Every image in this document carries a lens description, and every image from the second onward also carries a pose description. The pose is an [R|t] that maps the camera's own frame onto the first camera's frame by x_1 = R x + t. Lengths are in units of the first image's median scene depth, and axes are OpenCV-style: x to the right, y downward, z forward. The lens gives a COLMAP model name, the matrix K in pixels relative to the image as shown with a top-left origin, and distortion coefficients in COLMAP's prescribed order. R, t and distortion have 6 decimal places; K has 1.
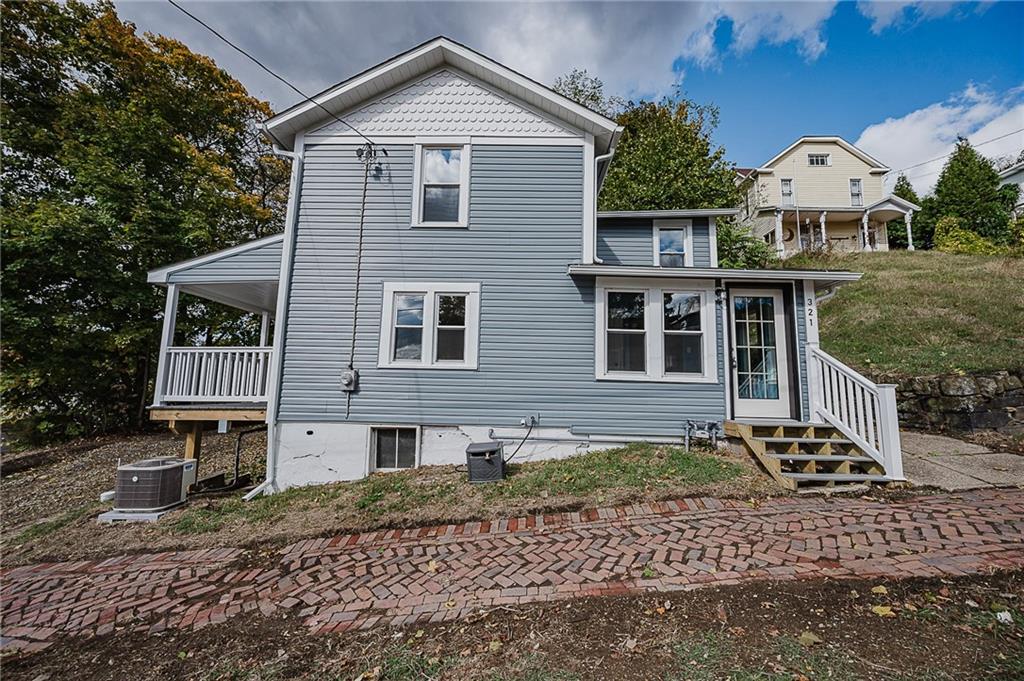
lens RADIAL K [[409.0, 0, 509.5], [0, 409.0, 340.2], [0, 0, 1]] dist [-0.001850, 0.000356]
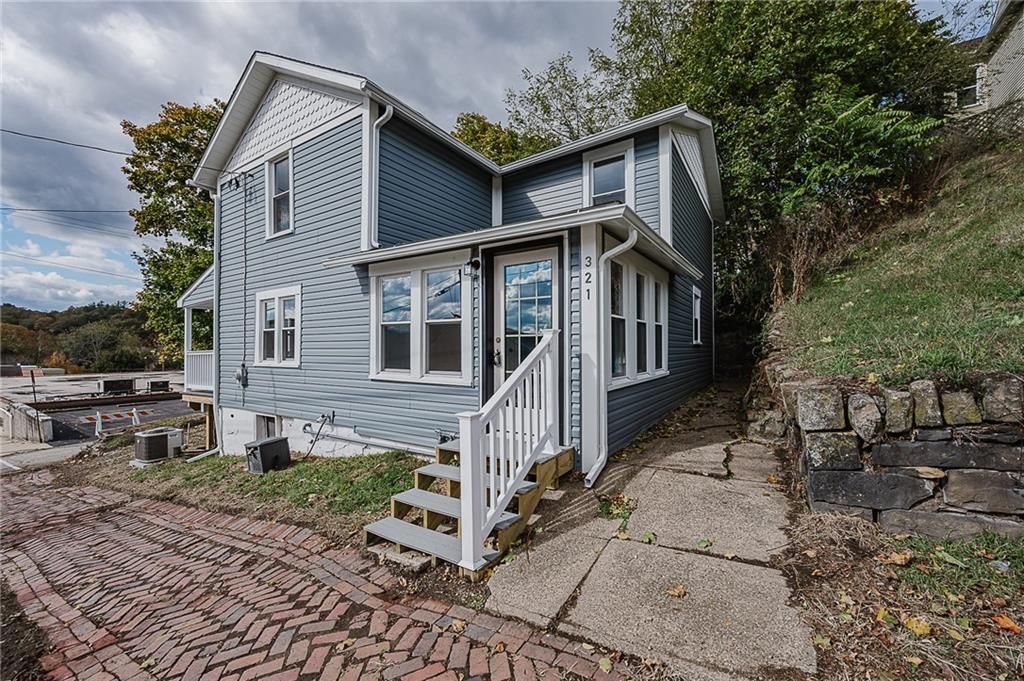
lens RADIAL K [[409.0, 0, 511.3], [0, 409.0, 343.9], [0, 0, 1]] dist [-0.001850, 0.000356]
pose [[0.849390, -0.032166, -0.526784, 0.963335], [0.087659, 0.992875, 0.080716, -0.028251], [0.520435, -0.114737, 0.846158, 0.389783]]
